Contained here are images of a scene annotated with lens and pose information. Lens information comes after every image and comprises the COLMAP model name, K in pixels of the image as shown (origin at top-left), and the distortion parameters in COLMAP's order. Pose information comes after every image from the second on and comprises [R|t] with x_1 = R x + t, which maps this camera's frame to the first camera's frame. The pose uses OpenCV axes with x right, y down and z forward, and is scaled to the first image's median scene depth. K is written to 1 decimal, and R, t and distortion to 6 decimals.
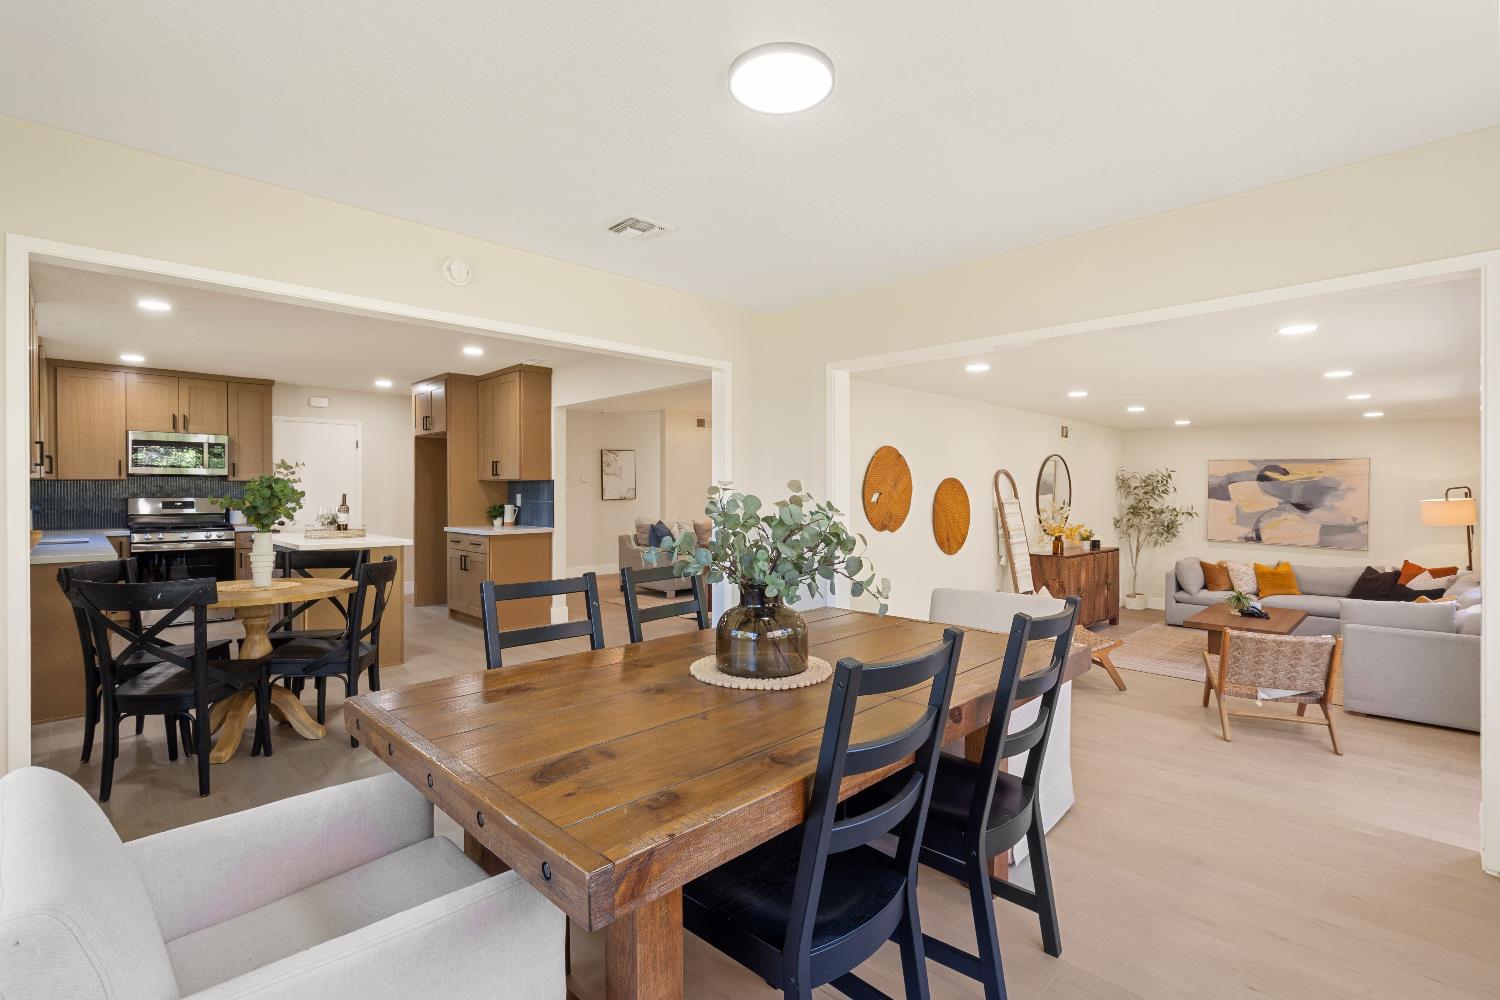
lens RADIAL K [[692.0, 0, 754.3], [0, 692.0, 492.2], [0, 0, 1]] dist [-0.007445, 0.002155]
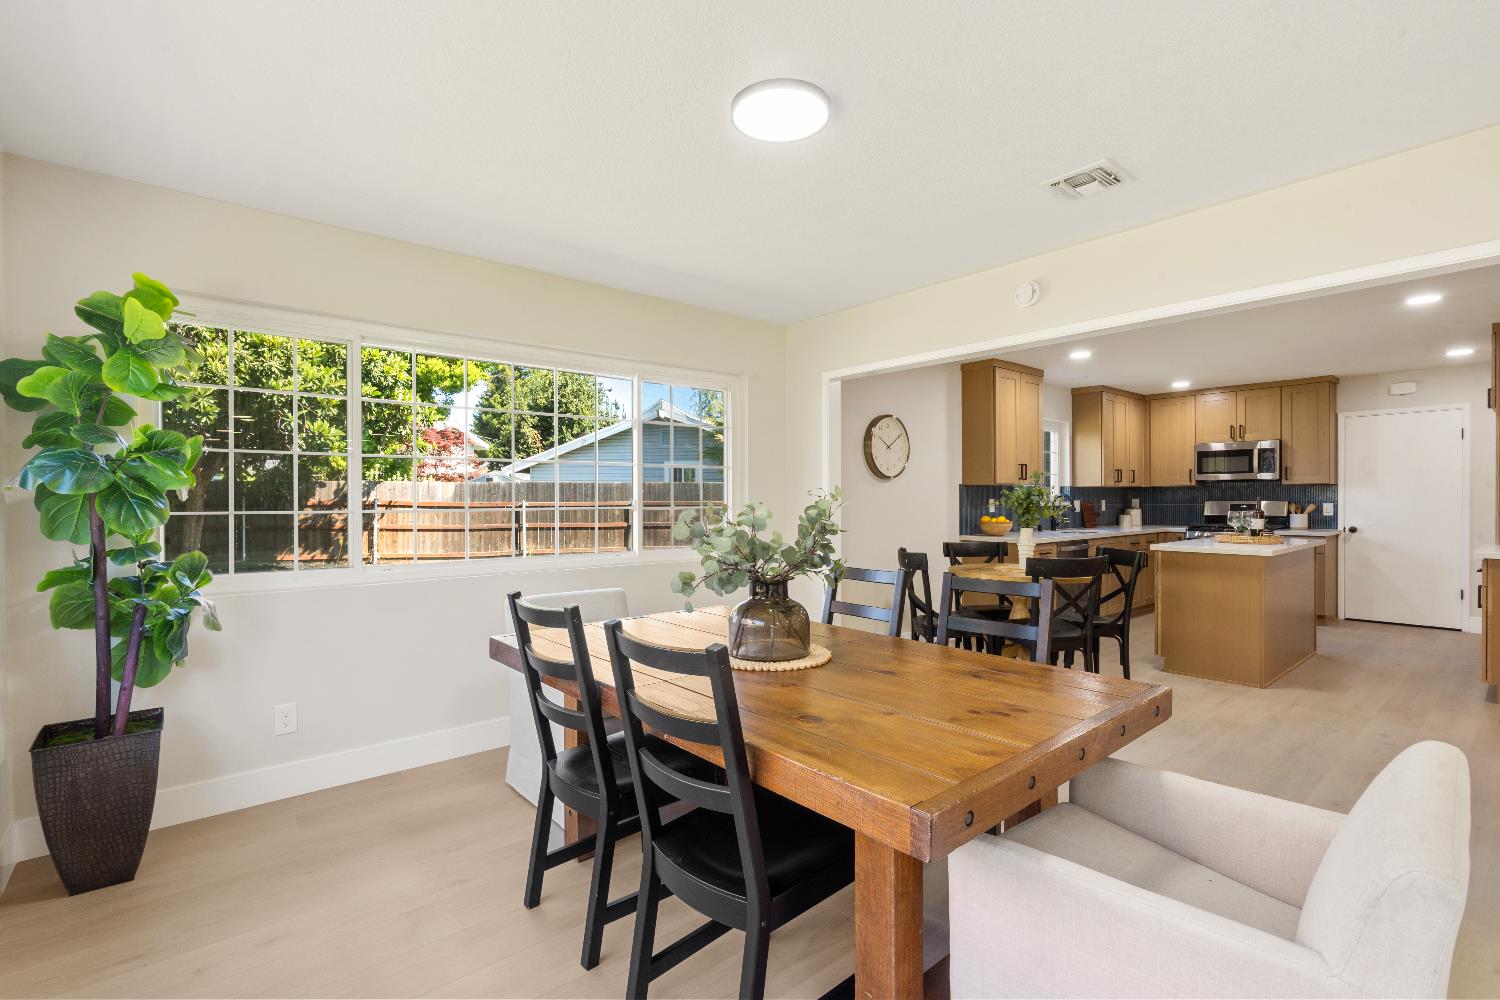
lens RADIAL K [[692.0, 0, 750.3], [0, 692.0, 502.2], [0, 0, 1]] dist [-0.007445, 0.002155]
pose [[-0.080974, 0.003732, -0.996709, 0.312983], [0.003114, 0.999989, 0.003491, 0.003774], [0.996711, -0.002821, -0.080984, 0.305911]]
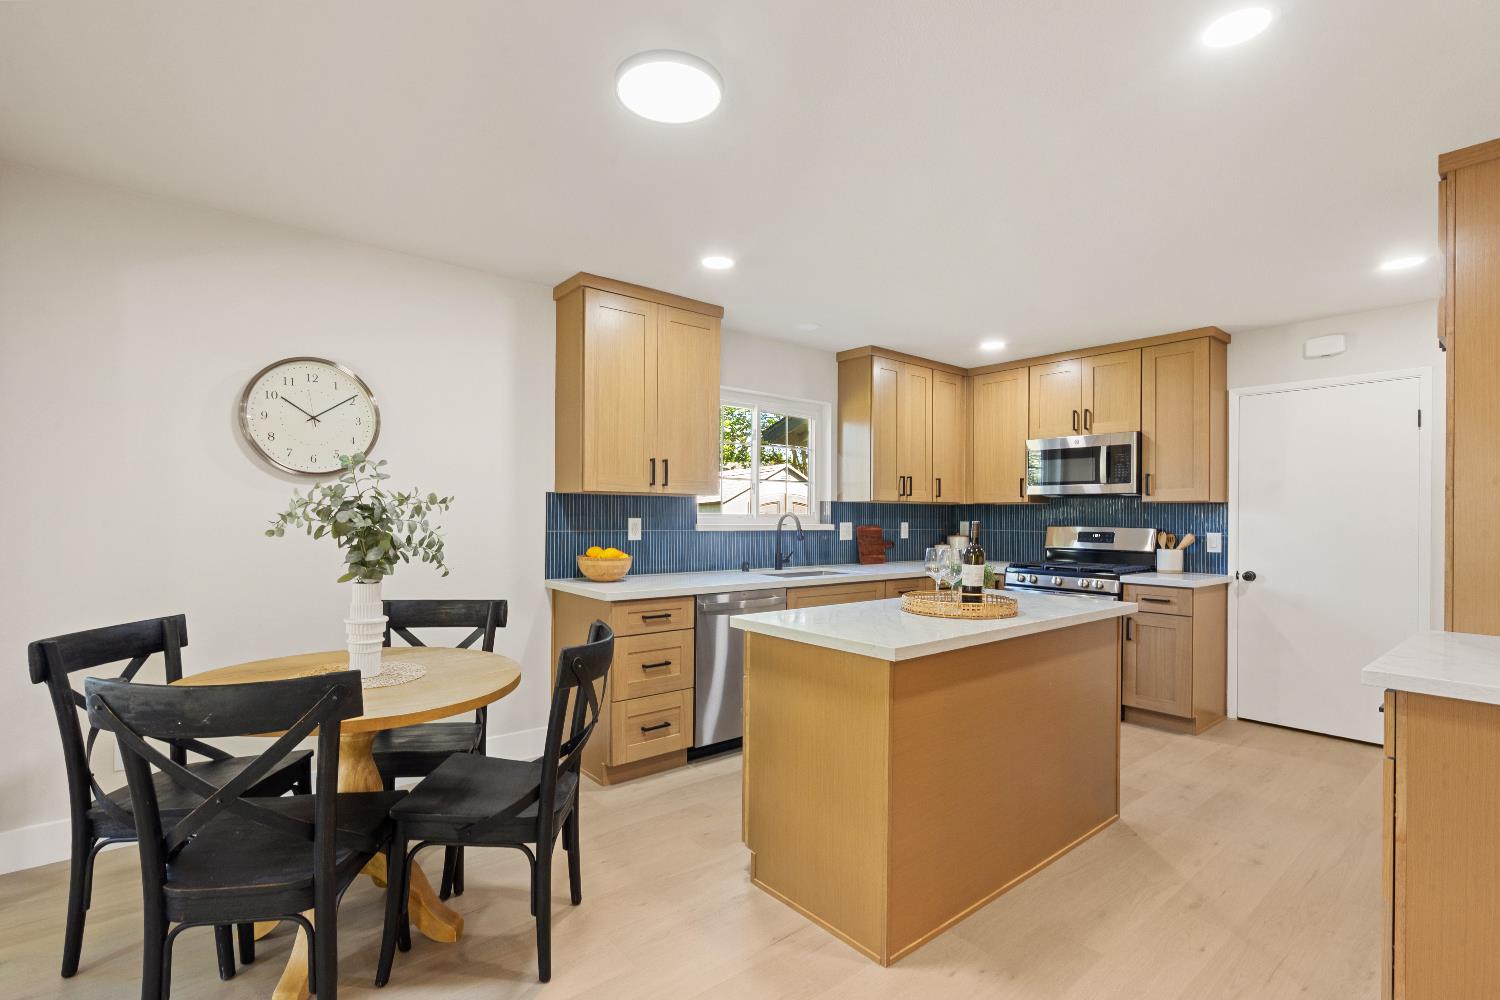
lens RADIAL K [[692.0, 0, 756.7], [0, 692.0, 512.6], [0, 0, 1]] dist [-0.007445, 0.002155]
pose [[-0.091395, -0.008348, -0.995780, -0.090145], [-0.011523, 0.999907, -0.007325, 0.002303], [0.995748, 0.010805, -0.091483, 0.706730]]
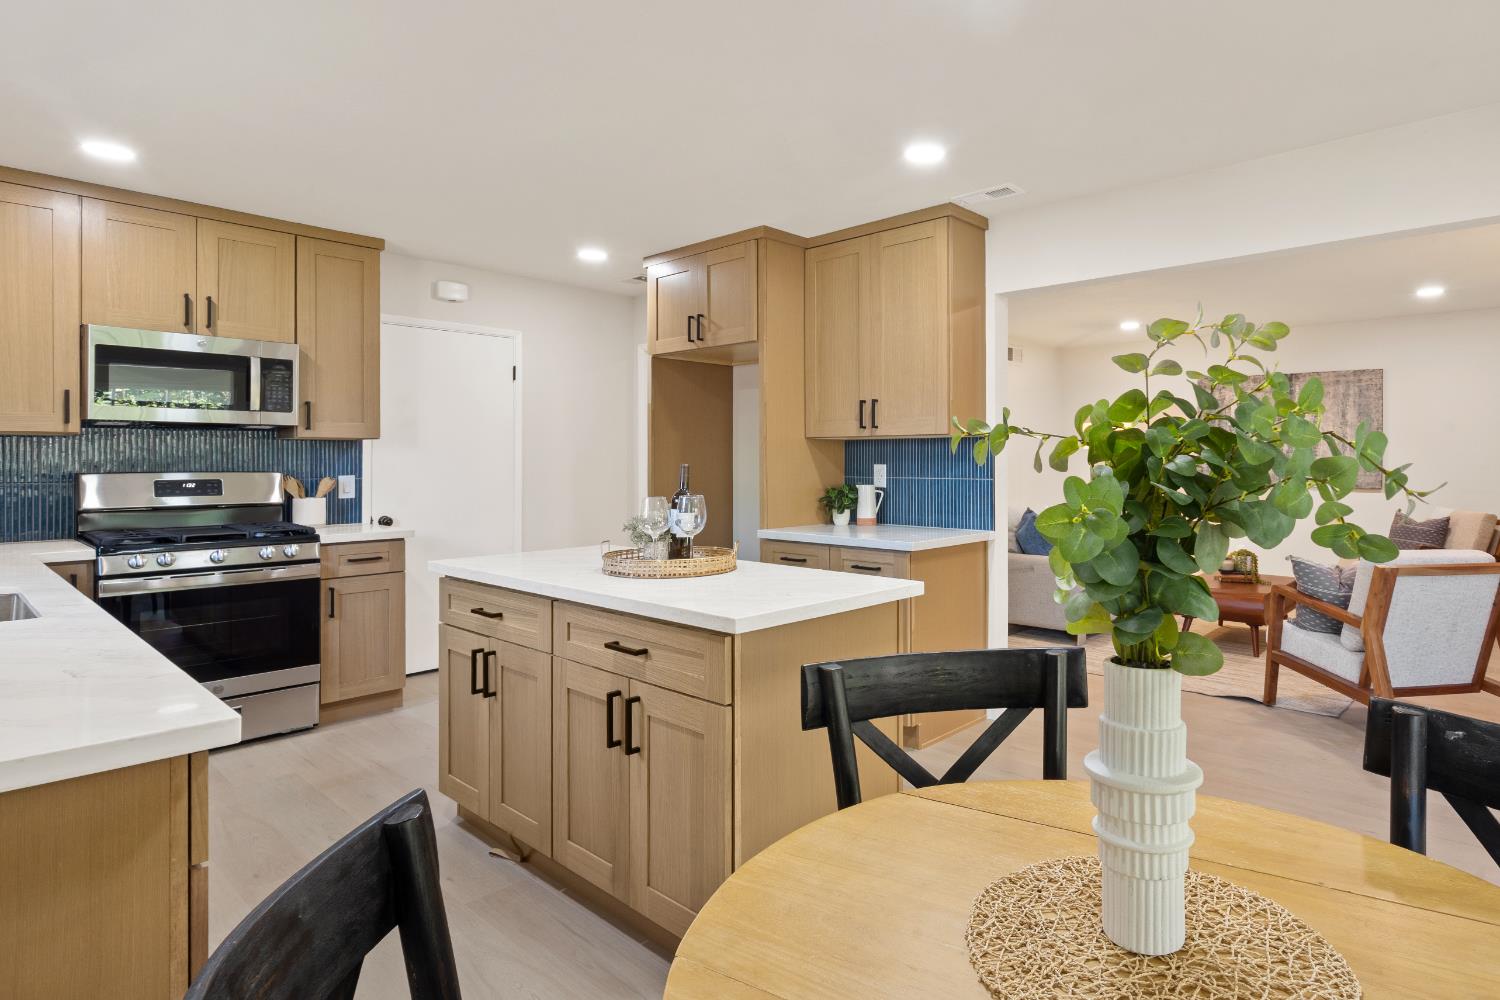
lens RADIAL K [[821.0, 0, 848.0], [0, 821.0, 449.1], [0, 0, 1]] dist [0.020045, -0.000530]
pose [[0.996935, 0.001427, 0.078219, -0.421872], [-0.000269, 0.999890, -0.014822, 0.000132], [-0.078231, 0.014755, 0.996826, 0.388317]]
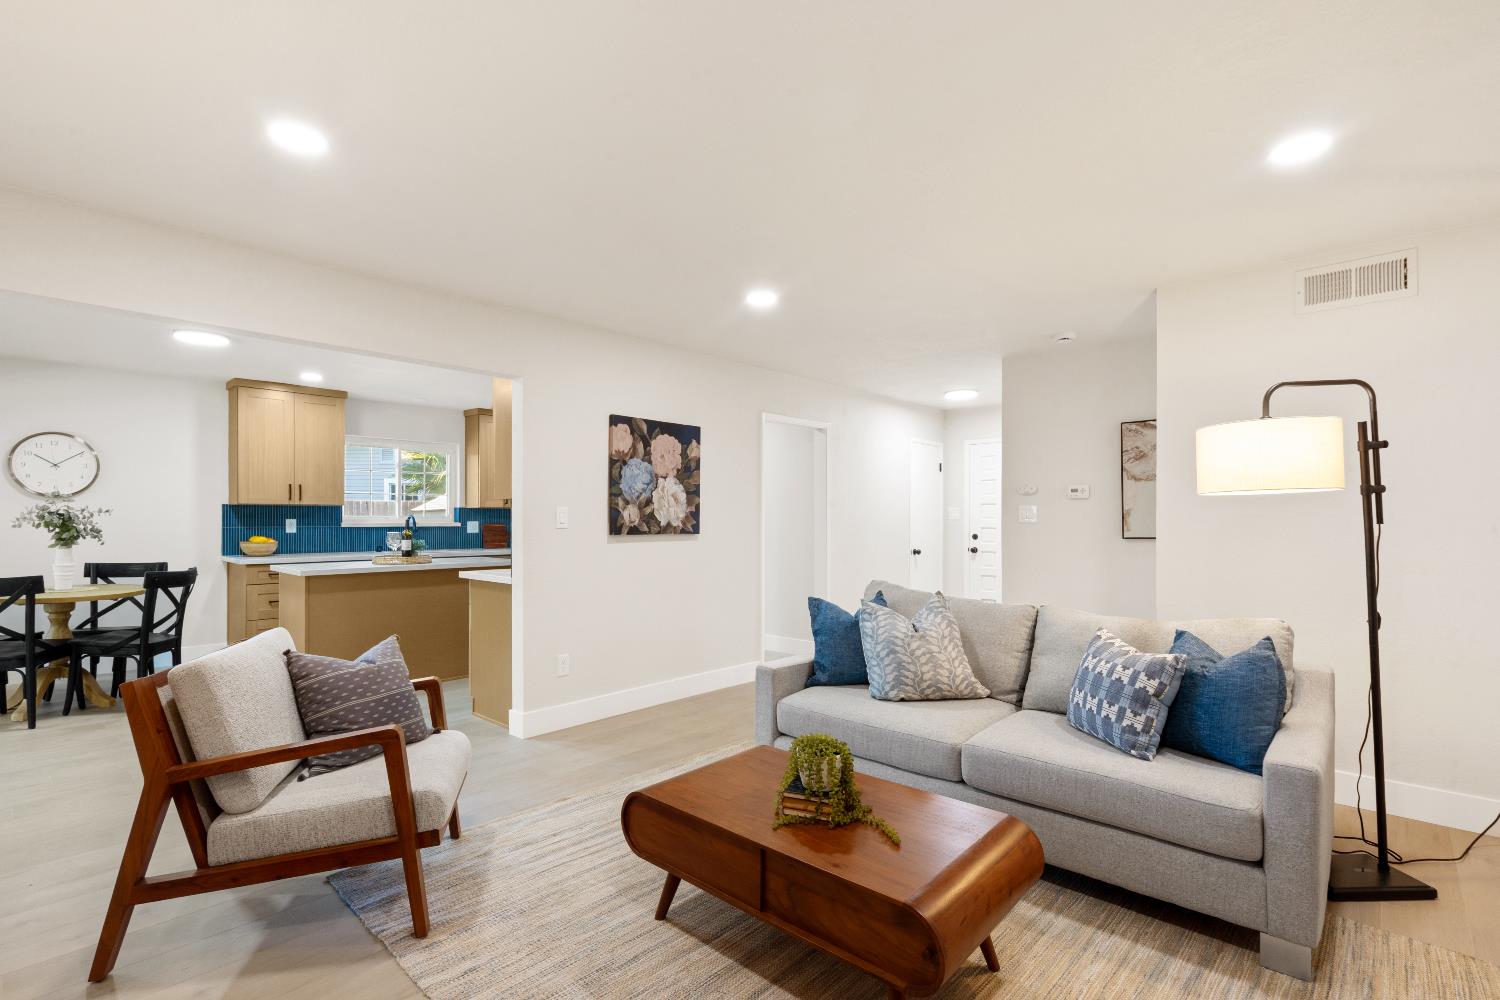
lens RADIAL K [[692.0, 0, 755.7], [0, 692.0, 515.2], [0, 0, 1]] dist [-0.007445, 0.002155]
pose [[0.051629, -0.007256, -0.998640, 0.314178], [-0.005077, 0.999959, -0.007528, 0.002133], [0.998653, 0.005459, 0.051590, 1.131269]]
